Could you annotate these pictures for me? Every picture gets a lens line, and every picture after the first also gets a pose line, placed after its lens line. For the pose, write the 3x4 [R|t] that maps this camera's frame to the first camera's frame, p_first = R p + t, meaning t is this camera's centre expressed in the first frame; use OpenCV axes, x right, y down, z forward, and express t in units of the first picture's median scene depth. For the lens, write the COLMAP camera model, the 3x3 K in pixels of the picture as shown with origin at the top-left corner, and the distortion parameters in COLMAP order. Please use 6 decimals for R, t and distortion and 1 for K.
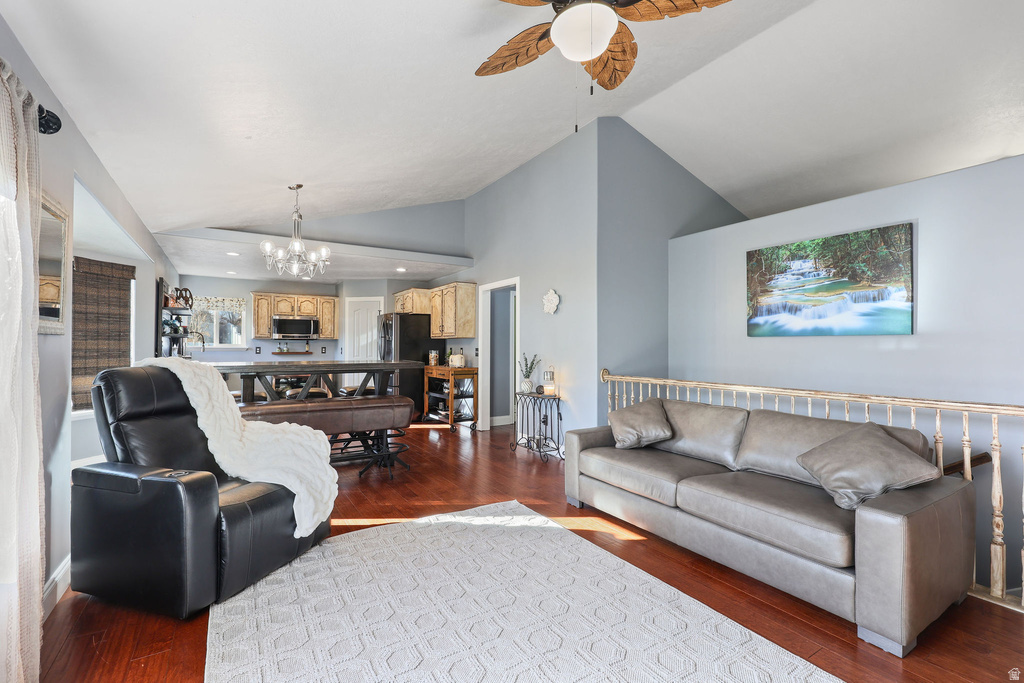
lens RADIAL K [[451.1, 0, 508.9], [0, 451.1, 342.7], [0, 0, 1]] dist [-0.000681, 0.001511]
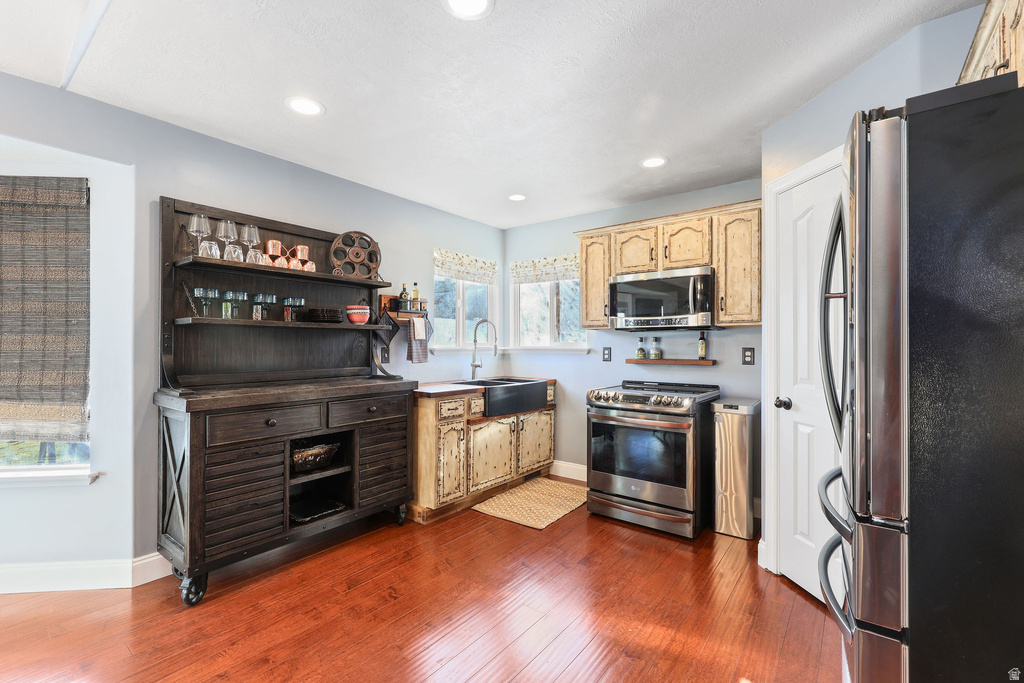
lens RADIAL K [[451.1, 0, 509.5], [0, 451.1, 343.2], [0, 0, 1]] dist [-0.000681, 0.001511]
pose [[0.339072, -0.007083, -0.940734, -0.140422], [0.009371, 0.999947, -0.004151, 0.006739], [0.940714, -0.007408, 0.339121, 0.762635]]
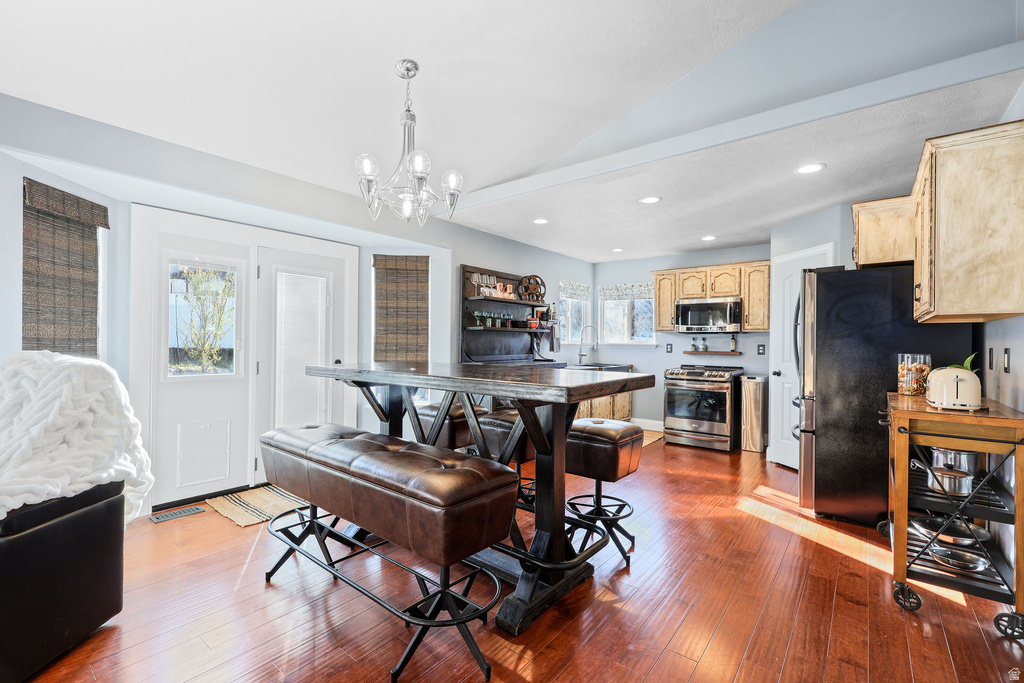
lens RADIAL K [[451.1, 0, 509.7], [0, 451.1, 342.7], [0, 0, 1]] dist [-0.000681, 0.001511]
pose [[0.331786, 0.002322, -0.943352, 0.071473], [0.000592, 0.999996, 0.002669, 0.006121], [0.943354, -0.001444, 0.331784, 0.513075]]
